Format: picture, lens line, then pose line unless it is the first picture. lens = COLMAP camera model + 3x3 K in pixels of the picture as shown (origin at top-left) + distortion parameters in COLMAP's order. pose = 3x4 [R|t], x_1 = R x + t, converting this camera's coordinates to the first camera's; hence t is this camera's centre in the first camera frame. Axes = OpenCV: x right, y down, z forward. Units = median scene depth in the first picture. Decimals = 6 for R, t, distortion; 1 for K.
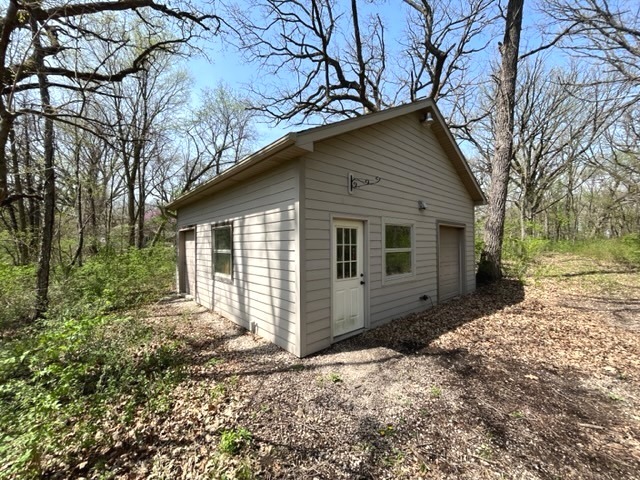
lens RADIAL K [[258.3, 0, 320.0], [0, 258.3, 240.0], [0, 0, 1]] dist [-0.001854, -0.000172]
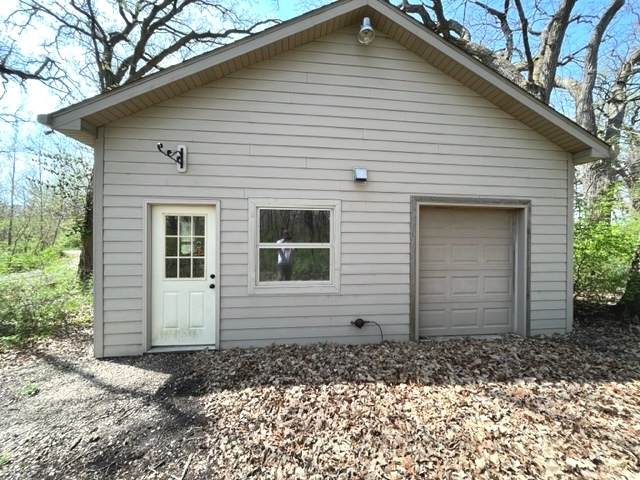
lens RADIAL K [[258.3, 0, 320.0], [0, 258.3, 240.0], [0, 0, 1]] dist [-0.001854, -0.000172]
pose [[0.818518, 0.011540, -0.574365, 0.838493], [-0.001164, 0.999829, 0.018429, 0.012700], [0.574480, -0.014416, 0.818392, 0.539442]]
